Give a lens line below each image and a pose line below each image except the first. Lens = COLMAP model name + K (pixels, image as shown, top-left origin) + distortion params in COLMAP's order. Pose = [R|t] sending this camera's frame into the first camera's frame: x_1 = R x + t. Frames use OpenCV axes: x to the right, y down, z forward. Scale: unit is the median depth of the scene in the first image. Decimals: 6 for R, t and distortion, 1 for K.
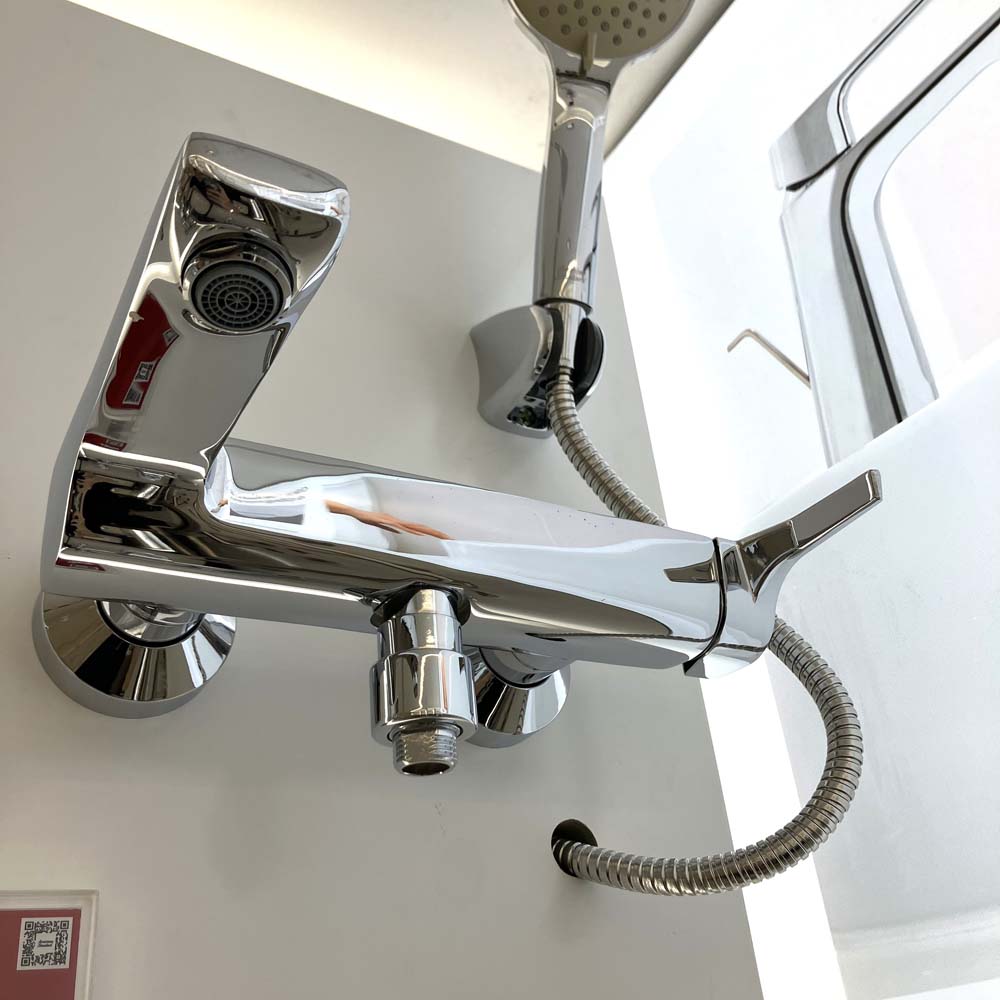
lens RADIAL K [[1117.7, 0, 496.3], [0, 1117.7, 492.0], [0, 0, 1]] dist [0.011624, 0.000000]
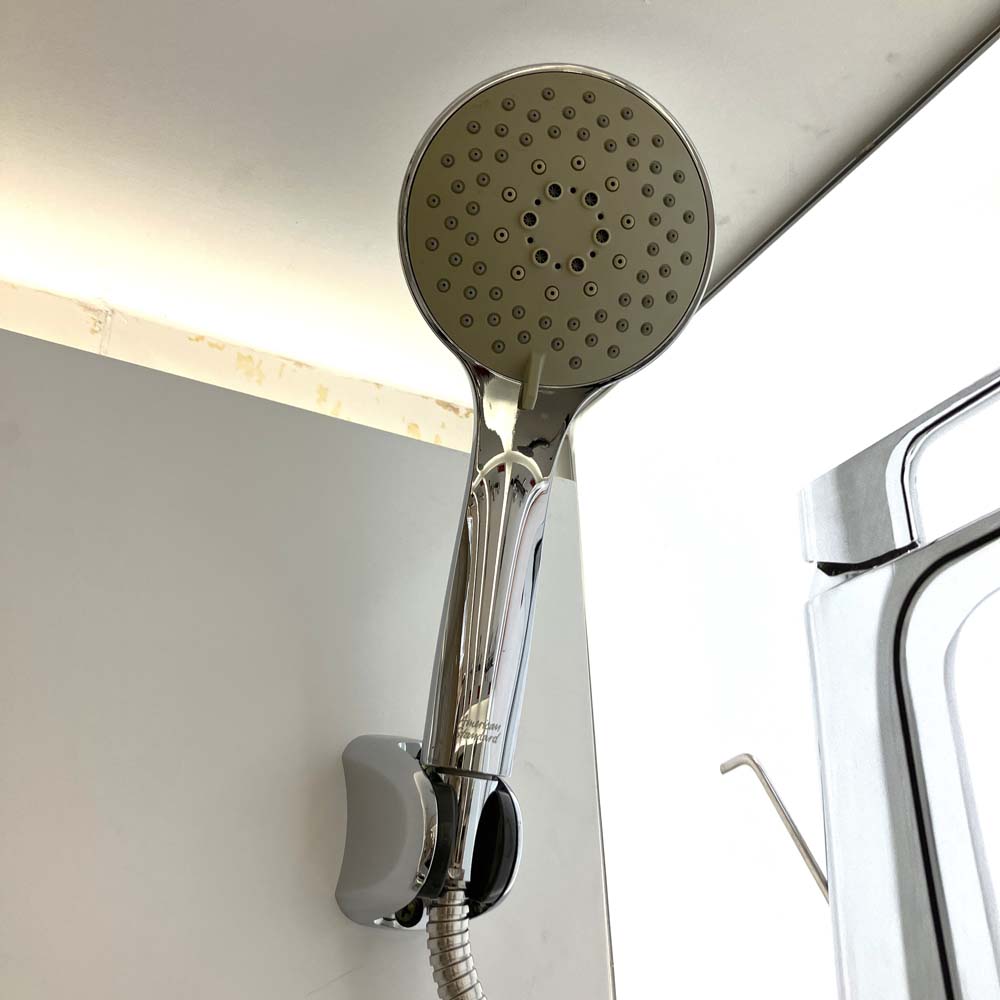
lens RADIAL K [[1117.7, 0, 501.1], [0, 1117.7, 521.3], [0, 0, 1]] dist [0.011624, 0.000000]
pose [[0.997457, 0.061327, -0.036317, 0.097303], [-0.059577, 0.997095, 0.047453, -0.352001], [0.039122, -0.045168, 0.998213, 0.339135]]
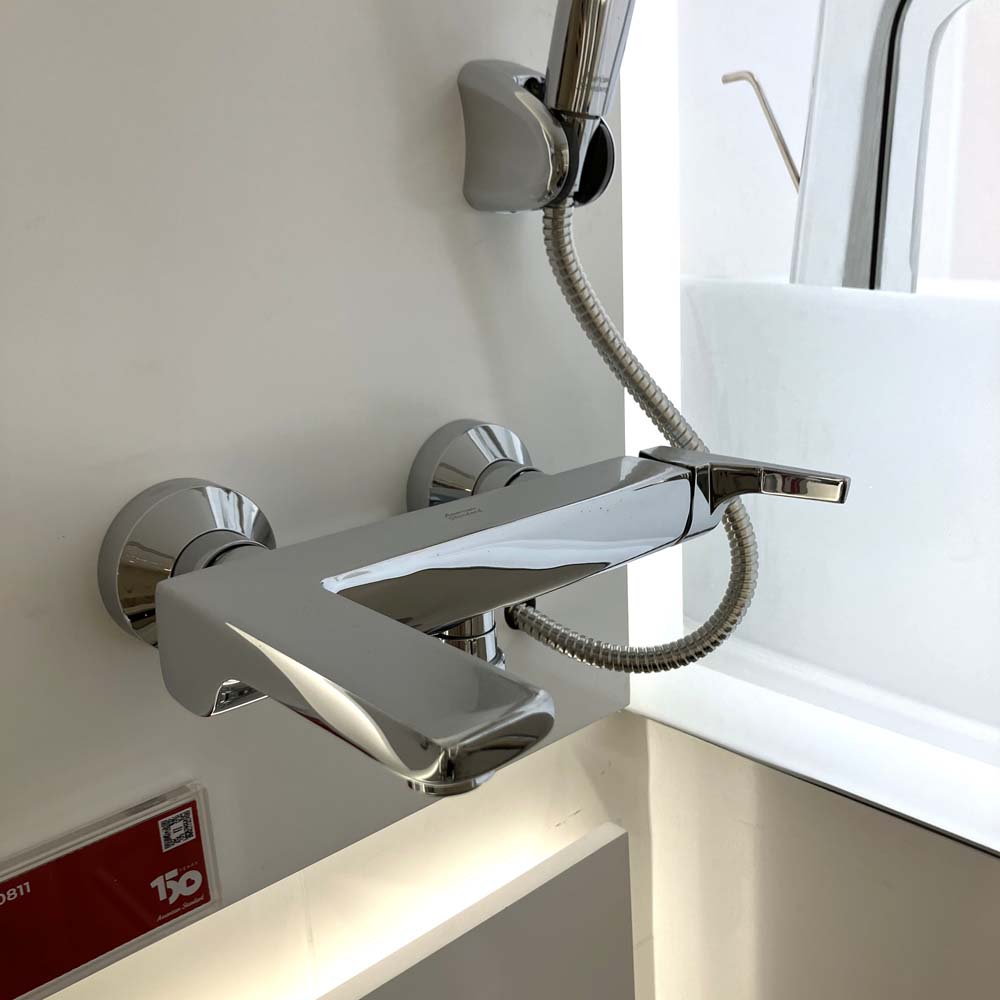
lens RADIAL K [[1117.7, 0, 491.7], [0, 1117.7, 491.8], [0, 0, 1]] dist [0.011624, 0.000000]
pose [[0.975978, -0.005022, 0.217812, -0.204098], [-0.149491, 0.711831, 0.686258, -0.556873], [-0.158492, -0.702333, 0.693980, 0.178319]]
